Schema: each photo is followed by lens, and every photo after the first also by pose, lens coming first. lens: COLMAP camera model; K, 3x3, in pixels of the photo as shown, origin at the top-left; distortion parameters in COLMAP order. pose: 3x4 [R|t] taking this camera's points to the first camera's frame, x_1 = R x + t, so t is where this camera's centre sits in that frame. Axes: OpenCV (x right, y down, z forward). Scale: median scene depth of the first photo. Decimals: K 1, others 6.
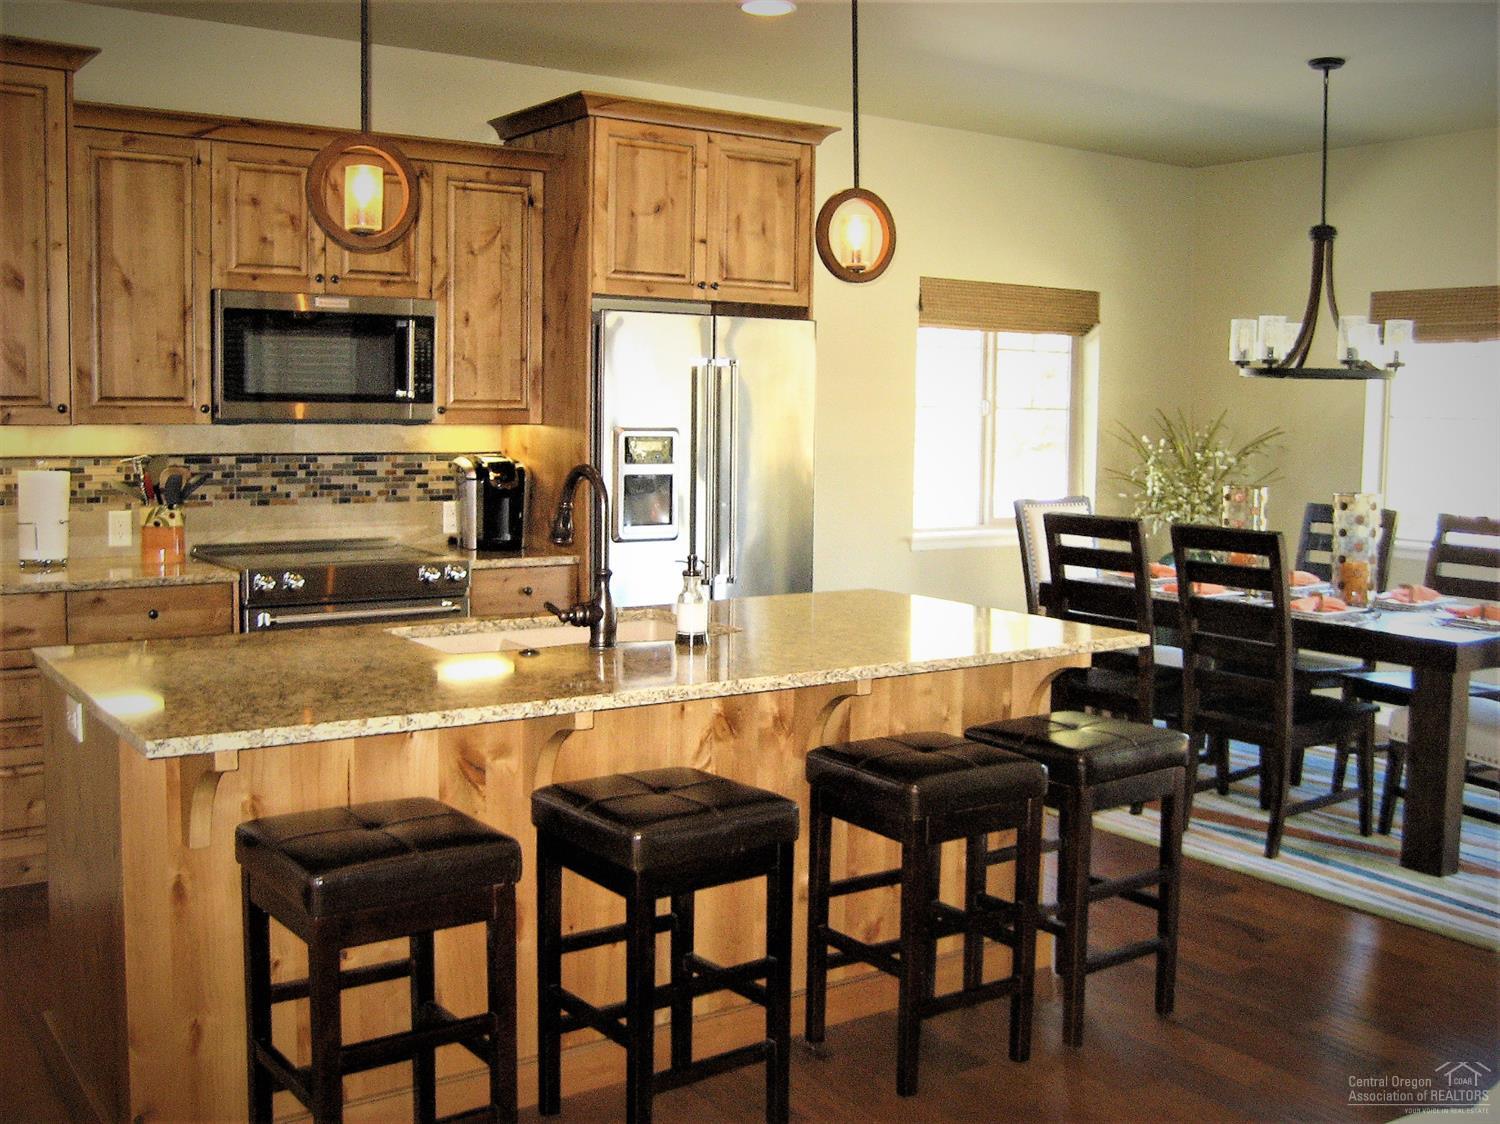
lens RADIAL K [[1557.5, 0, 750.0], [0, 1557.5, 562.0], [0, 0, 1]] dist [-0.134965, 0.131857]
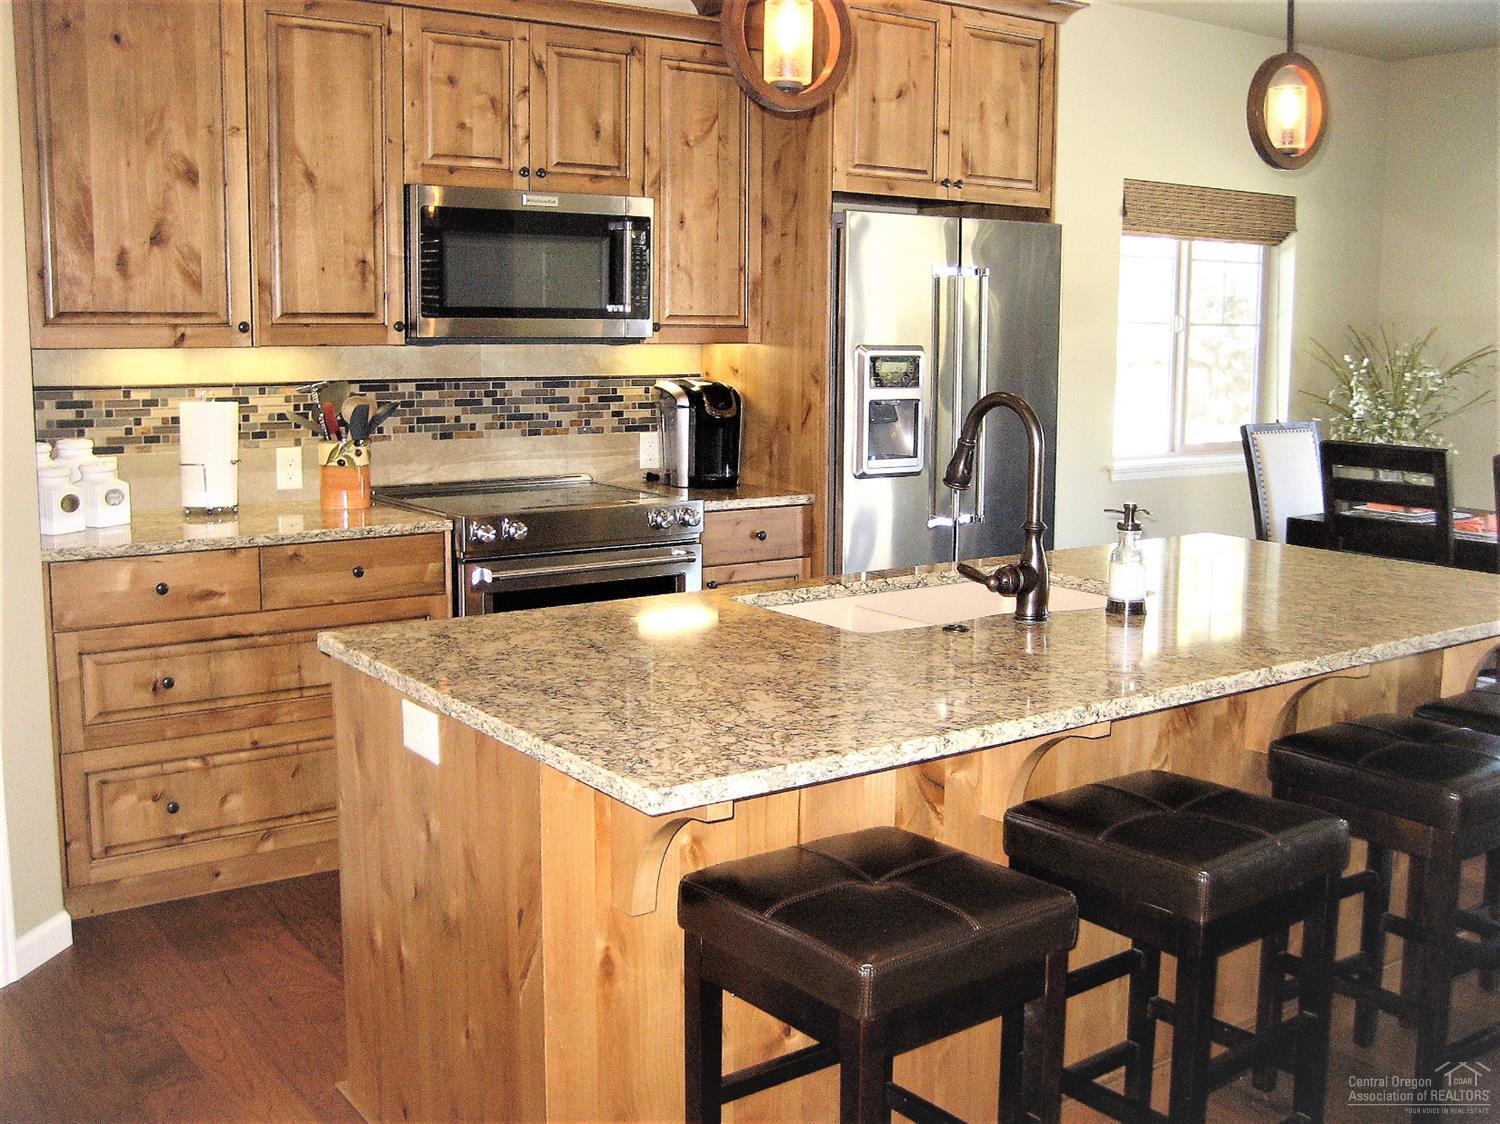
lens RADIAL K [[1557.5, 0, 750.0], [0, 1557.5, 562.0], [0, 0, 1]] dist [-0.134965, 0.131857]
pose [[0.999889, -0.008634, 0.012166, -0.159696], [0.008002, 0.998665, 0.051022, -0.011015], [-0.012590, -0.050919, 0.998623, 0.129239]]
